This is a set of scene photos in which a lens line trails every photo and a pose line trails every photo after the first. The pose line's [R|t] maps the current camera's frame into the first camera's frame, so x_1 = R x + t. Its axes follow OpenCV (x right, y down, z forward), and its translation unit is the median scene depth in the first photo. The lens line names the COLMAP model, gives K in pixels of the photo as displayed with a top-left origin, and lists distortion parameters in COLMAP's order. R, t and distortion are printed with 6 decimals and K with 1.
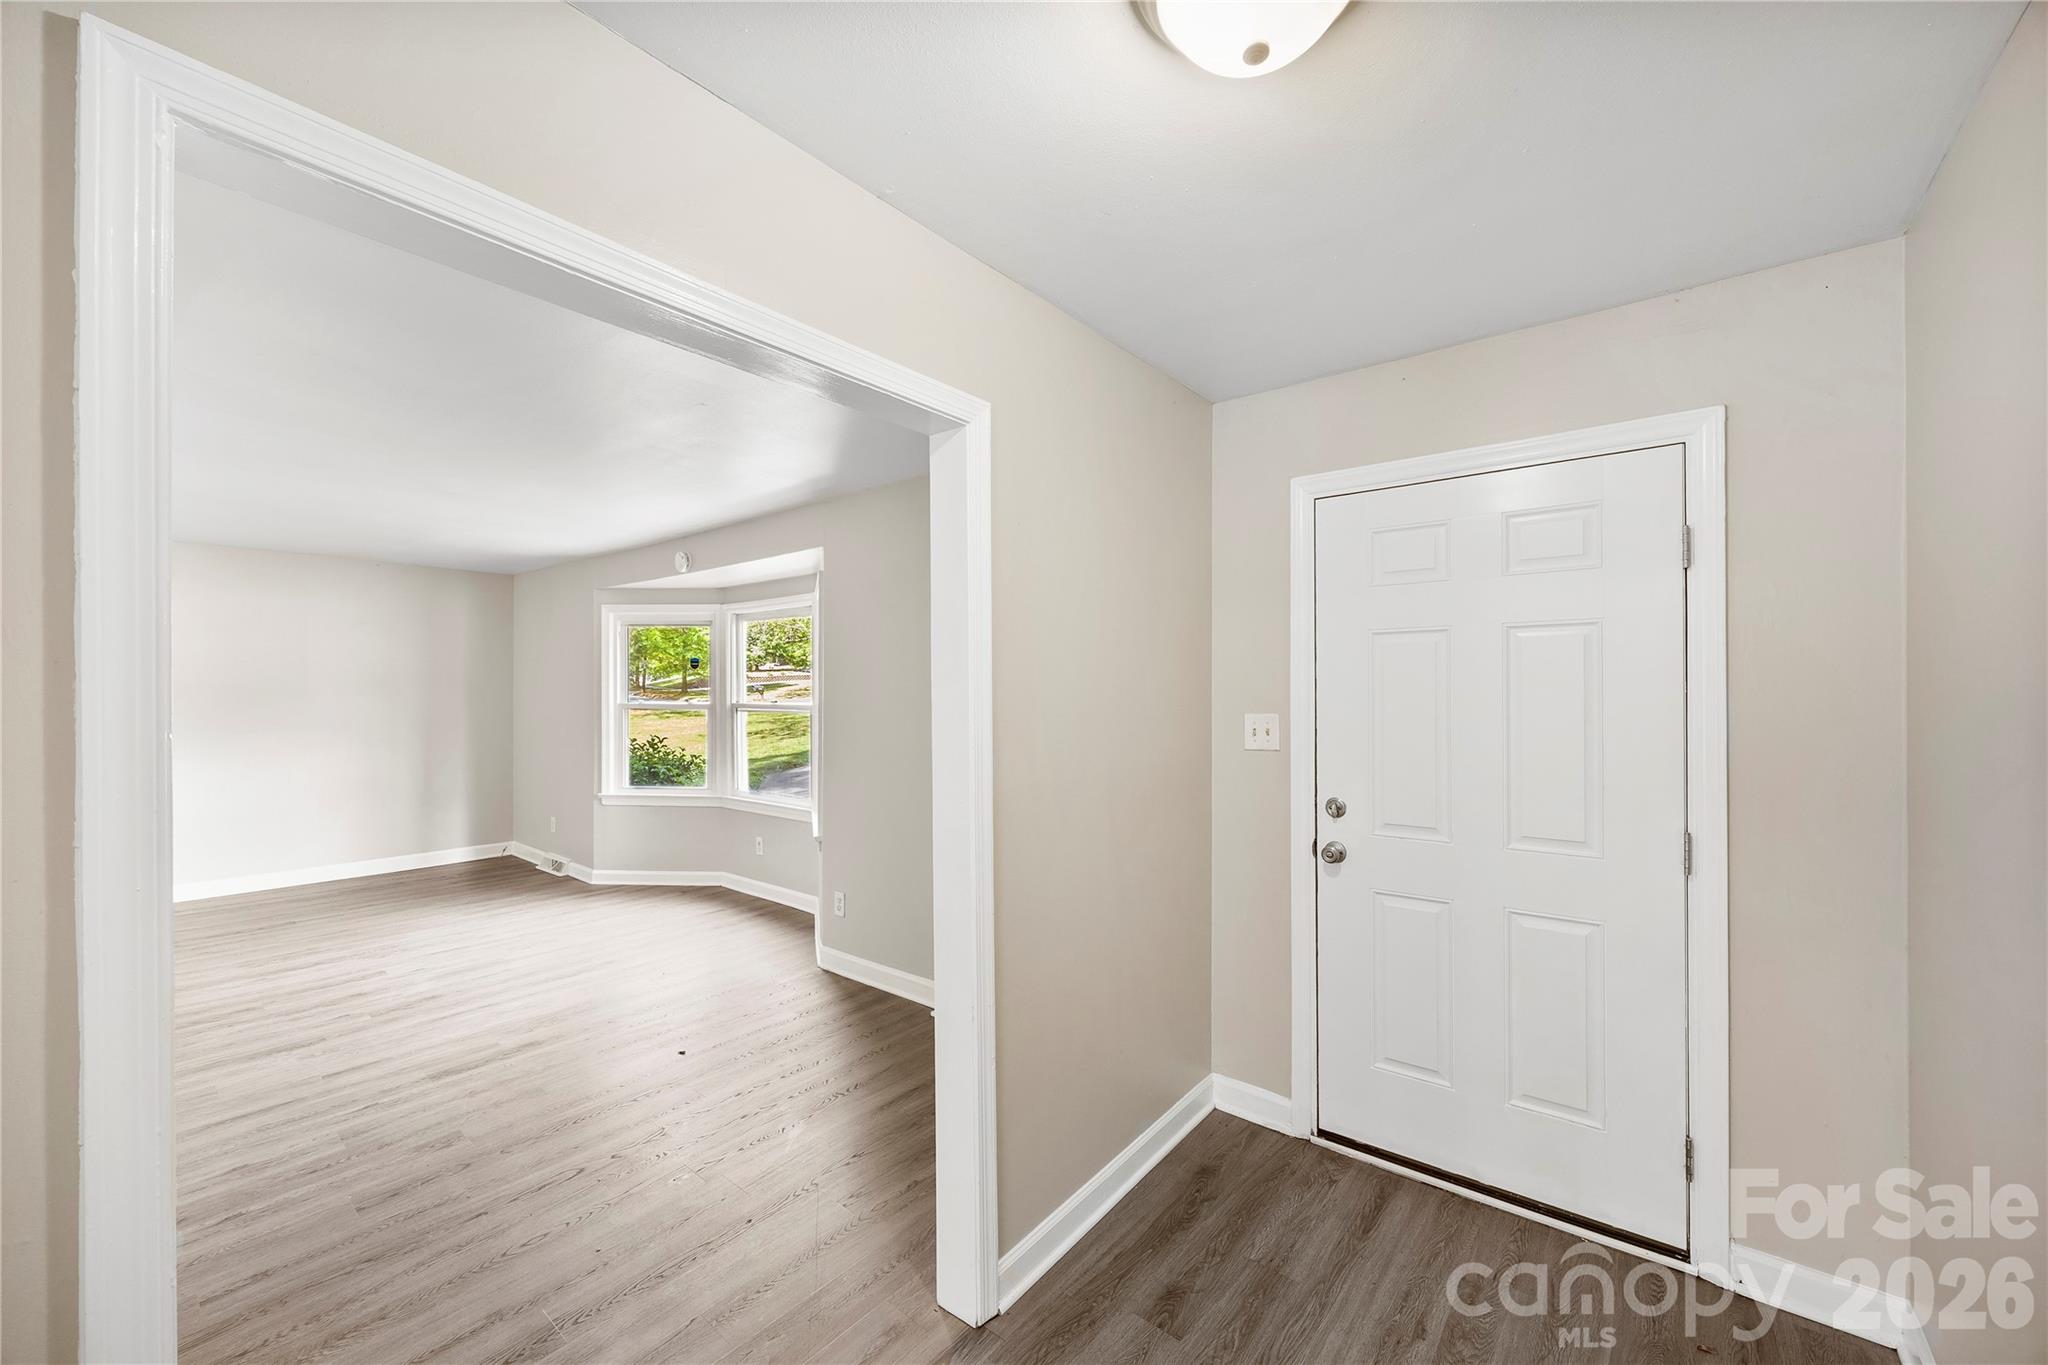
lens RADIAL K [[795.3, 0, 1025.7], [0, 795.3, 683.9], [0, 0, 1]] dist [0.002594, 0.000122]
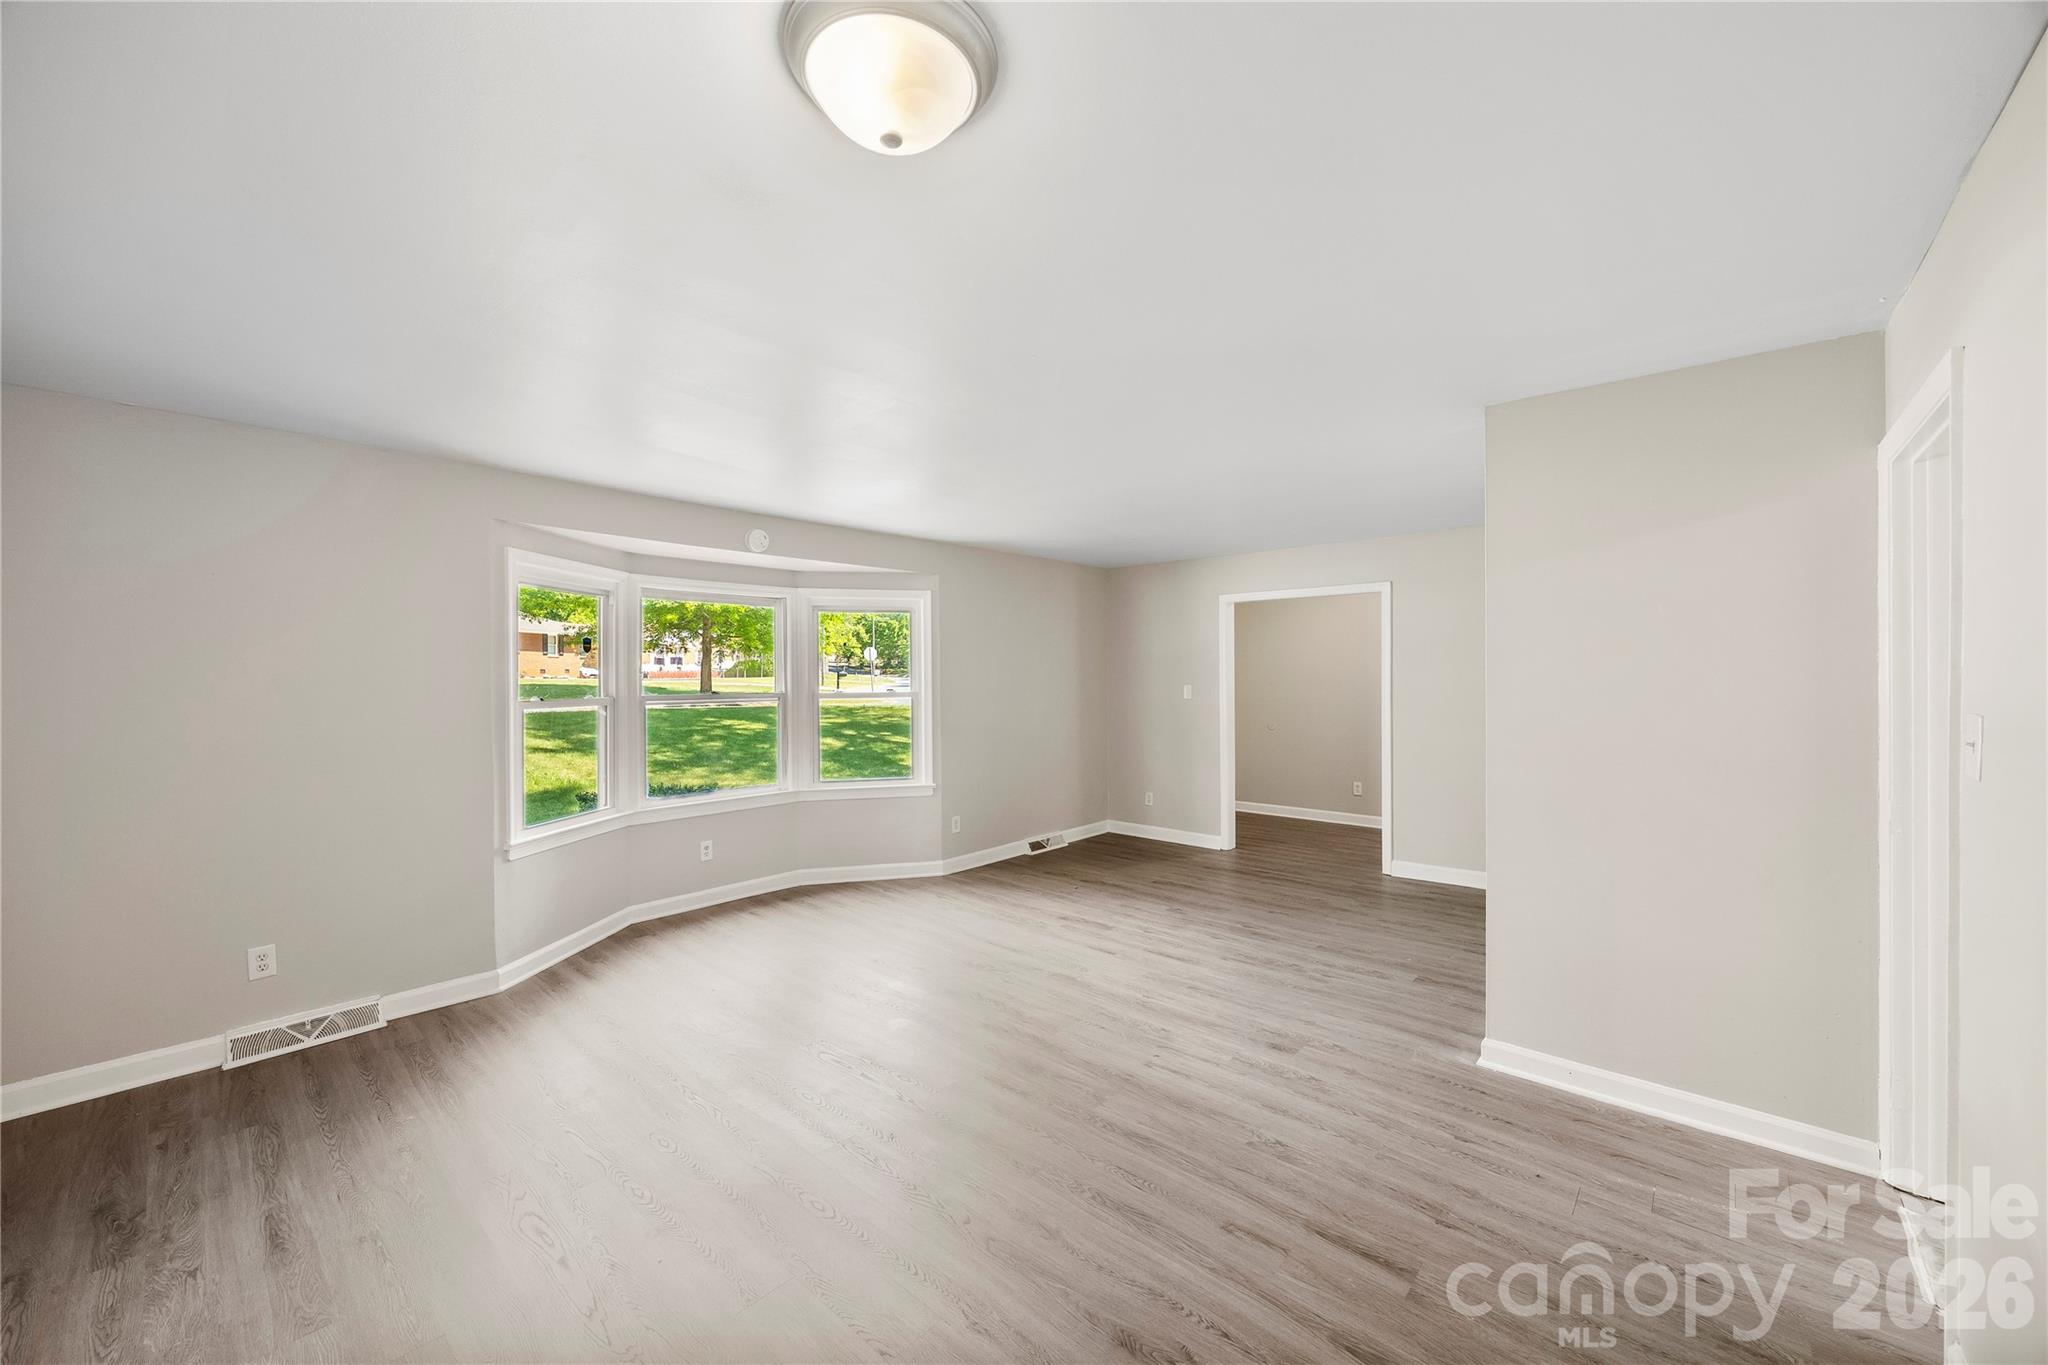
lens RADIAL K [[795.3, 0, 1026.3], [0, 795.3, 679.8], [0, 0, 1]] dist [0.002594, 0.000122]
pose [[0.028339, 0.000871, 0.999598, -2.112978], [0.003437, 0.999994, -0.000969, 0.015881], [-0.999592, 0.003463, 0.028336, 1.036962]]
